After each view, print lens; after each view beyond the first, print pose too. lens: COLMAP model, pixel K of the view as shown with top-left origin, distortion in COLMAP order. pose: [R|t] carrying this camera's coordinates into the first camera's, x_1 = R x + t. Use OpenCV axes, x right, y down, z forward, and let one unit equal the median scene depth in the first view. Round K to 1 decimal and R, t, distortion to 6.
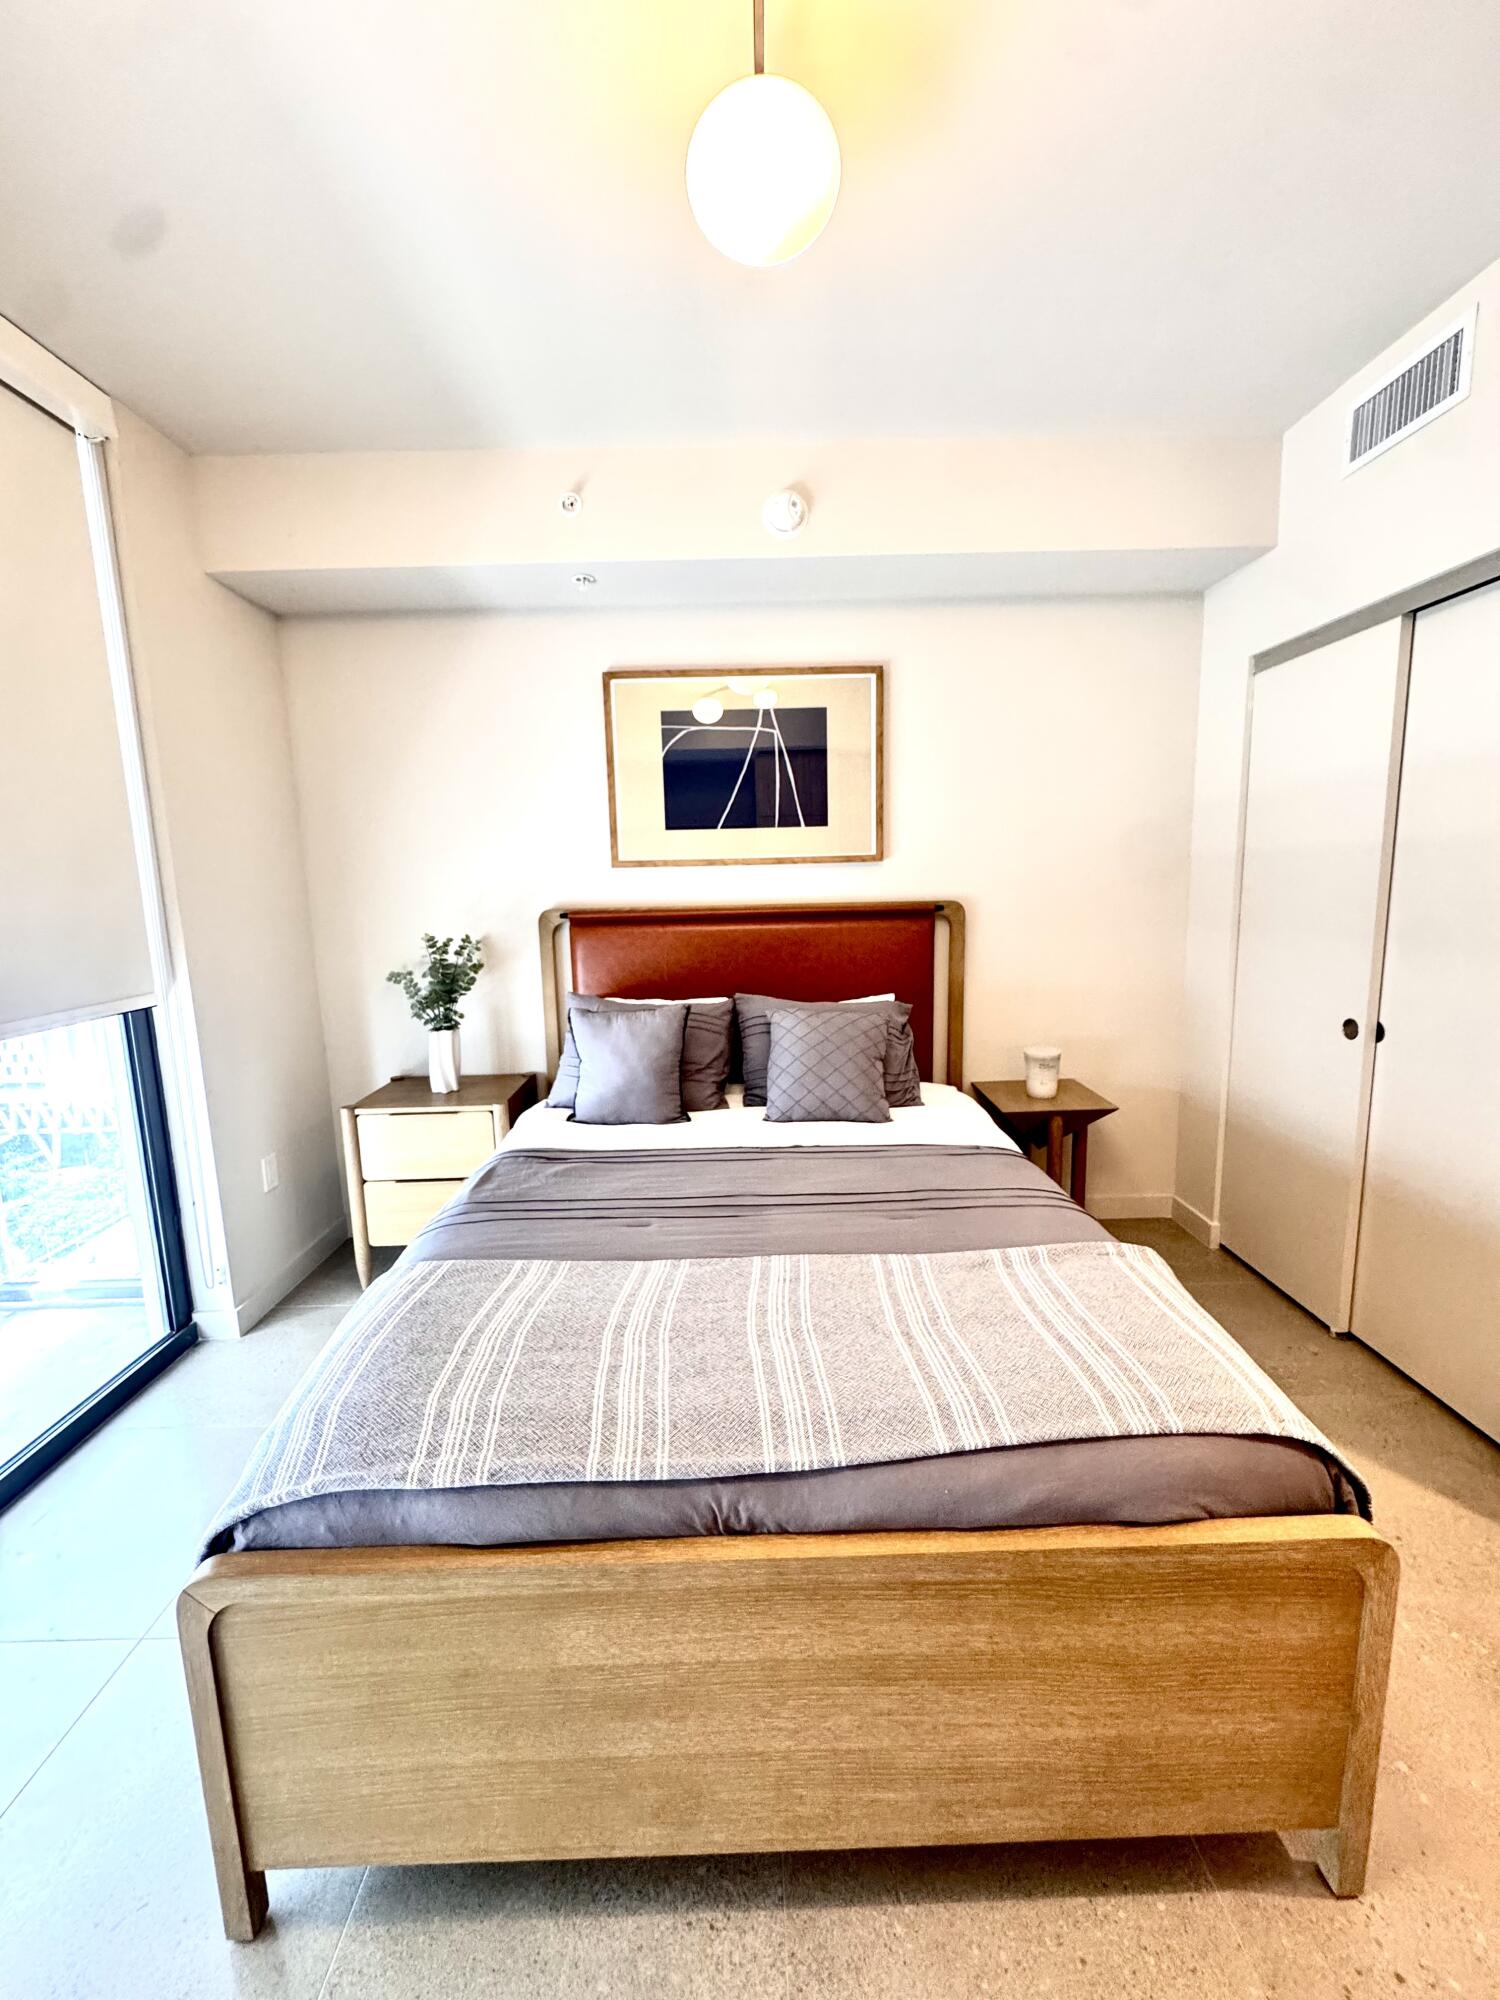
lens RADIAL K [[800.0, 0, 753.2], [0, 800.0, 1000.0], [0, 0, 1]] dist [-0.003326, 0.000251]
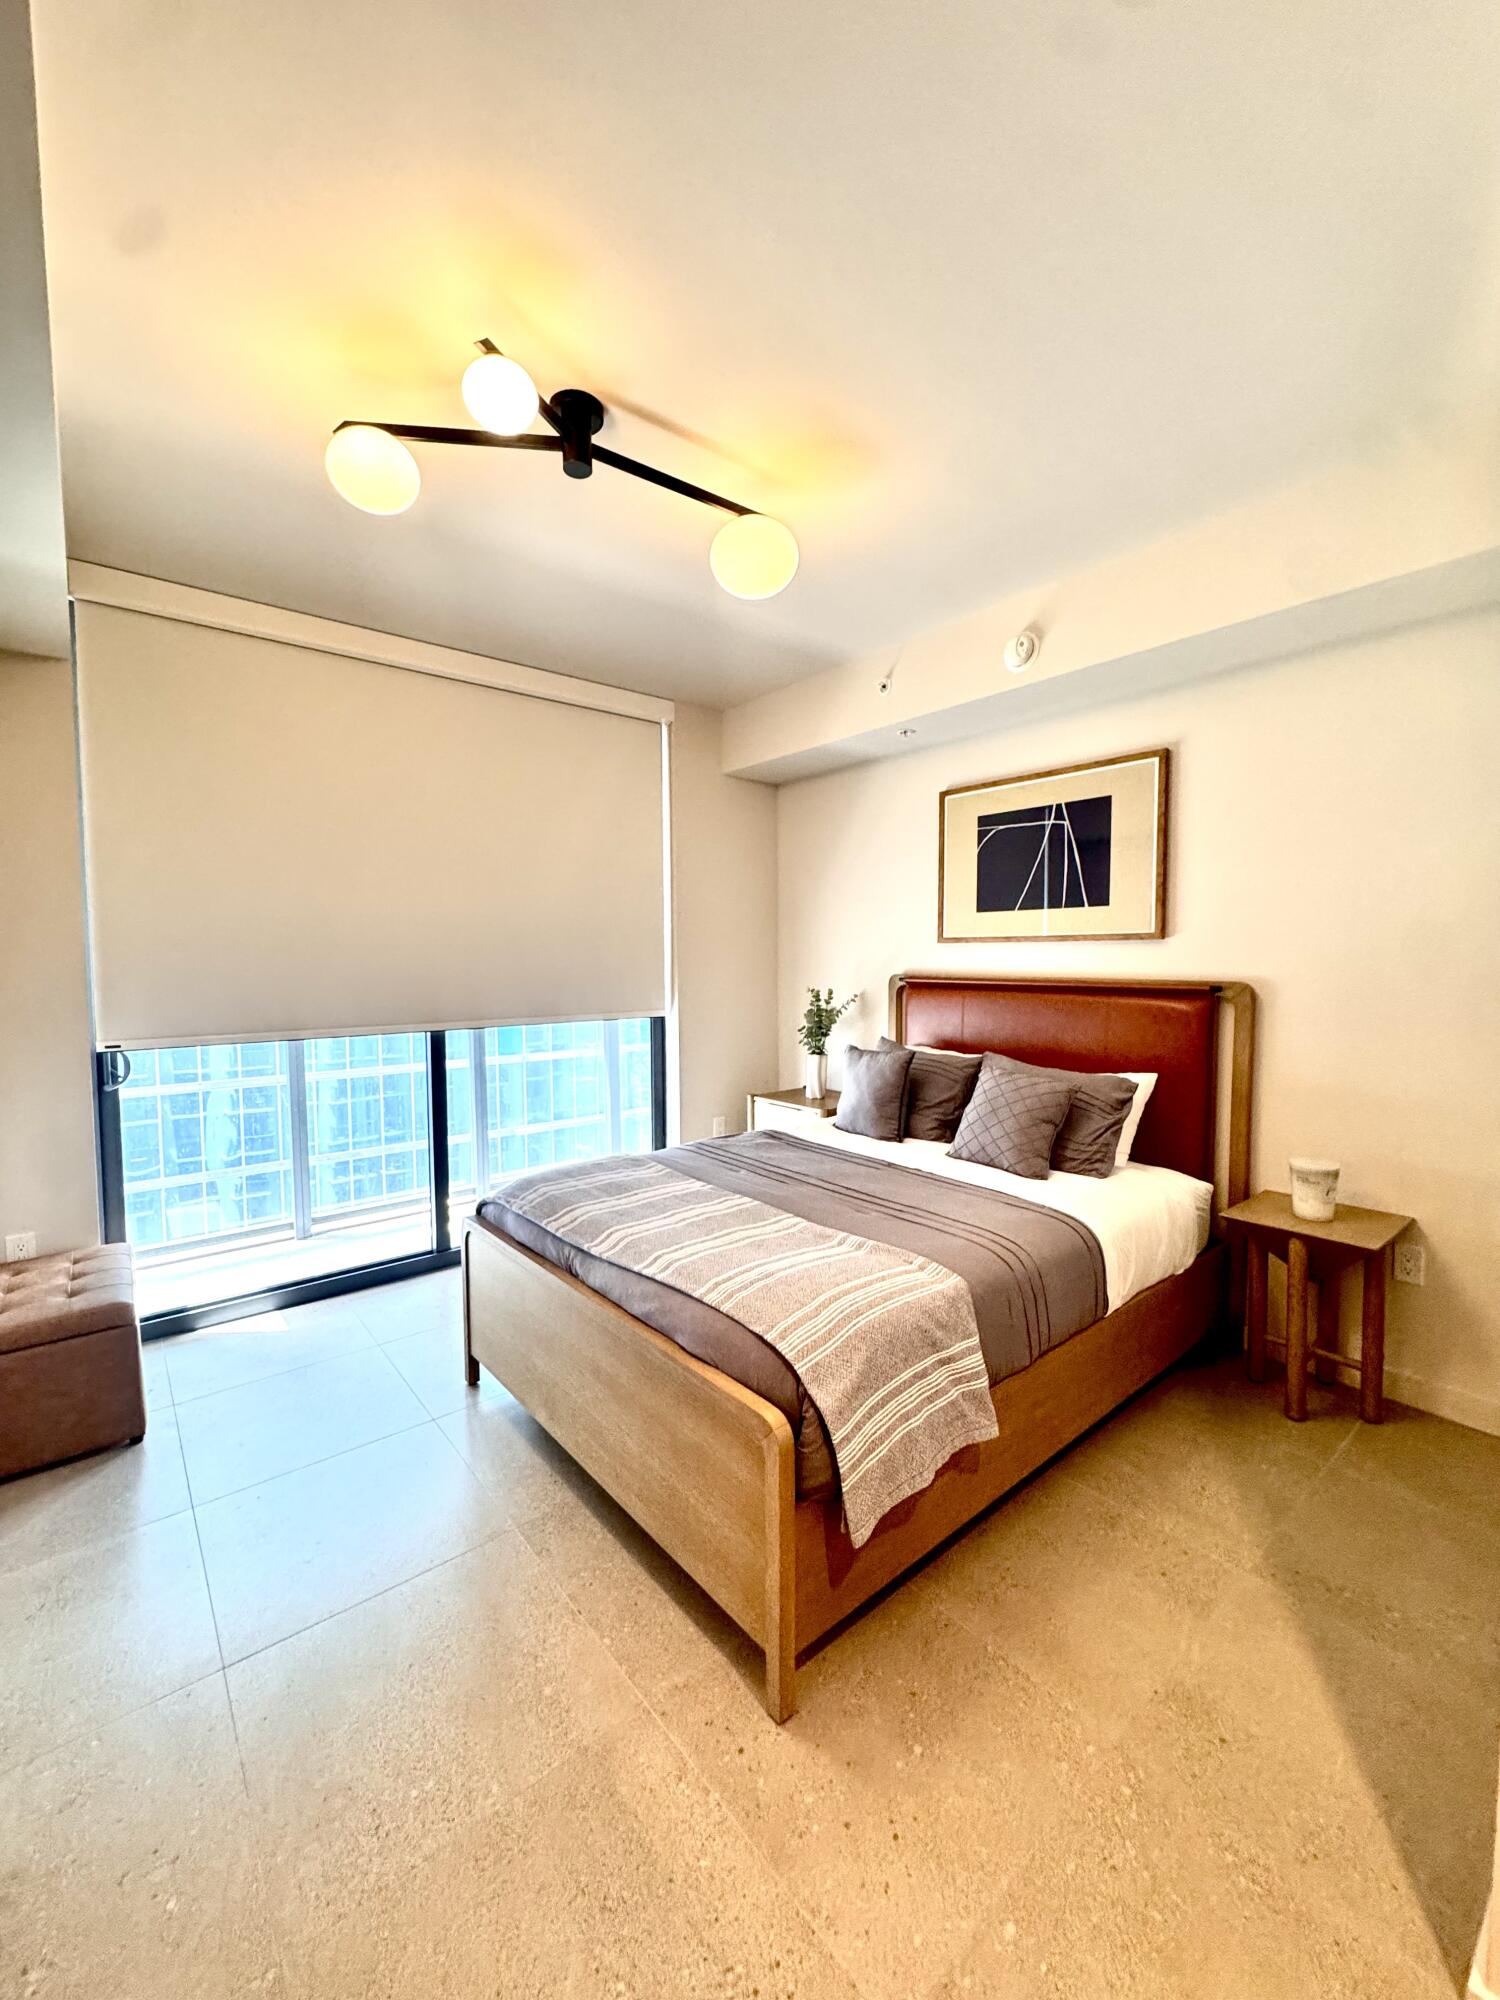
lens RADIAL K [[800.0, 0, 753.2], [0, 800.0, 1000.0], [0, 0, 1]] dist [-0.003326, 0.000251]
pose [[0.631450, 0.064040, -0.772768, 0.636849], [-0.128620, 0.991429, -0.022938, -0.011801], [0.764675, 0.113877, 0.634274, -0.003992]]
